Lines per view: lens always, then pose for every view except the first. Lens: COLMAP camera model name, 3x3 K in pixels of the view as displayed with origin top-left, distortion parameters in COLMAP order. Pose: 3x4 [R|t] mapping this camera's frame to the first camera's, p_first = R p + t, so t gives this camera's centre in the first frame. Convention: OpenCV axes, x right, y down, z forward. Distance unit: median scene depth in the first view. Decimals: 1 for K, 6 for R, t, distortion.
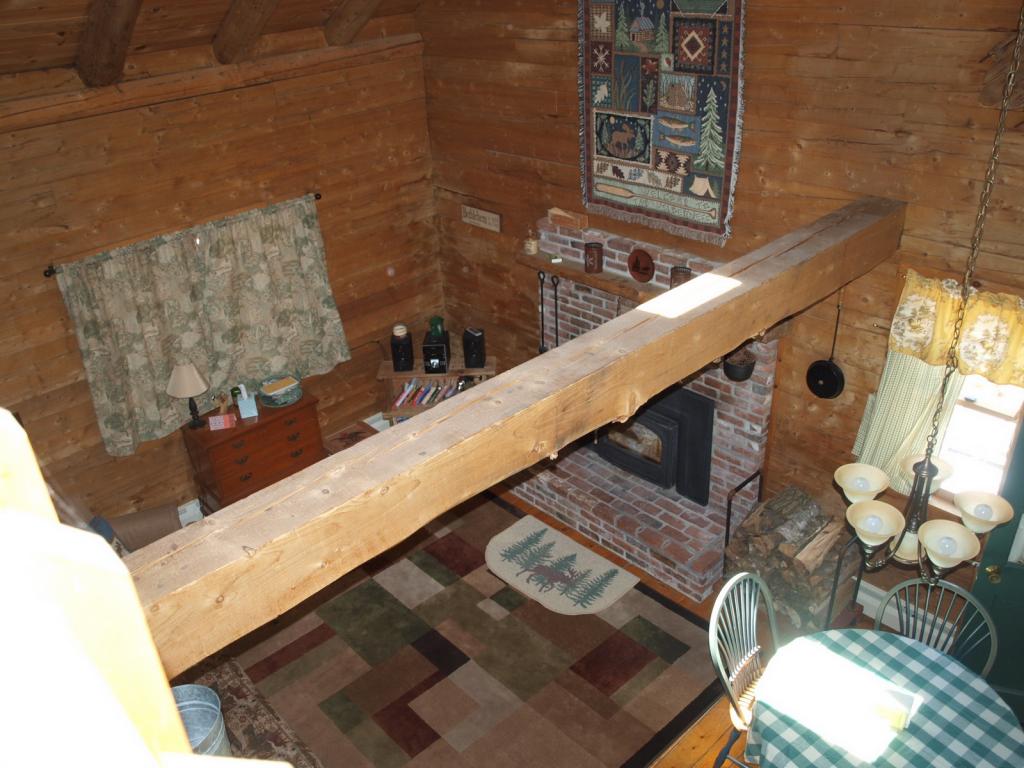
lens RADIAL K [[830.7, 0, 511.3], [0, 830.7, 383.6], [0, 0, 1]] dist [-0.105894, 0.069055]
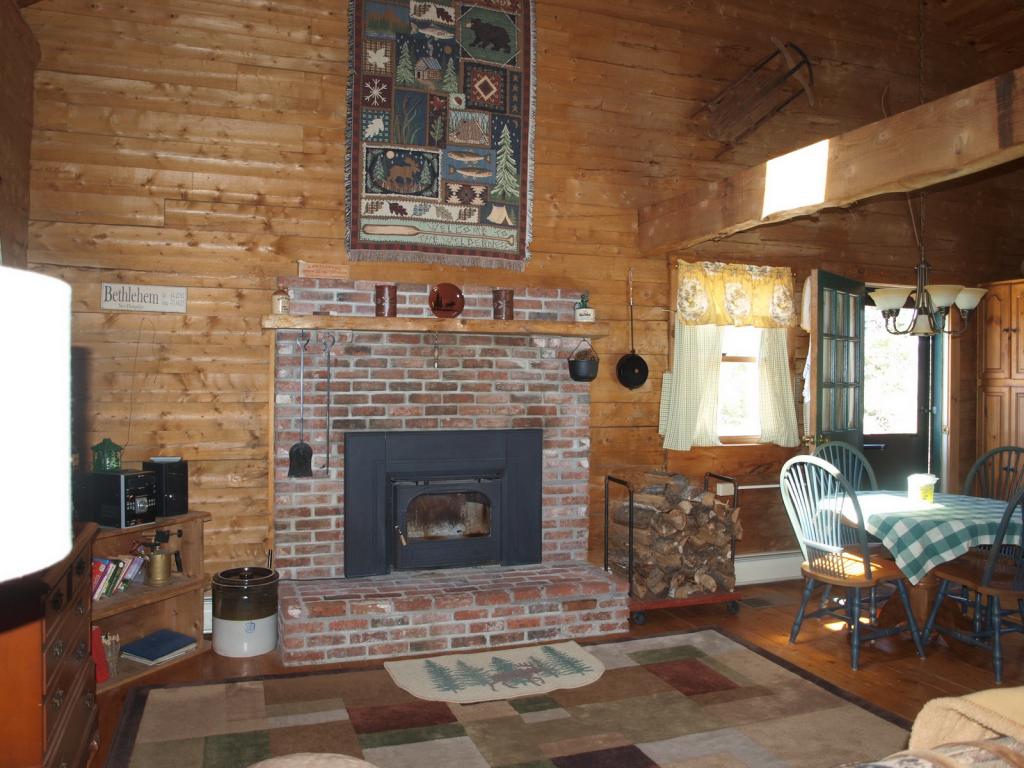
lens RADIAL K [[830.7, 0, 509.5], [0, 830.7, 377.6], [0, 0, 1]] dist [-0.105894, 0.069055]
pose [[0.385671, 0.053814, 0.921066, -0.706181], [0.416862, 0.880429, -0.225990, 0.181896], [-0.823094, 0.471115, 0.317123, 0.733758]]
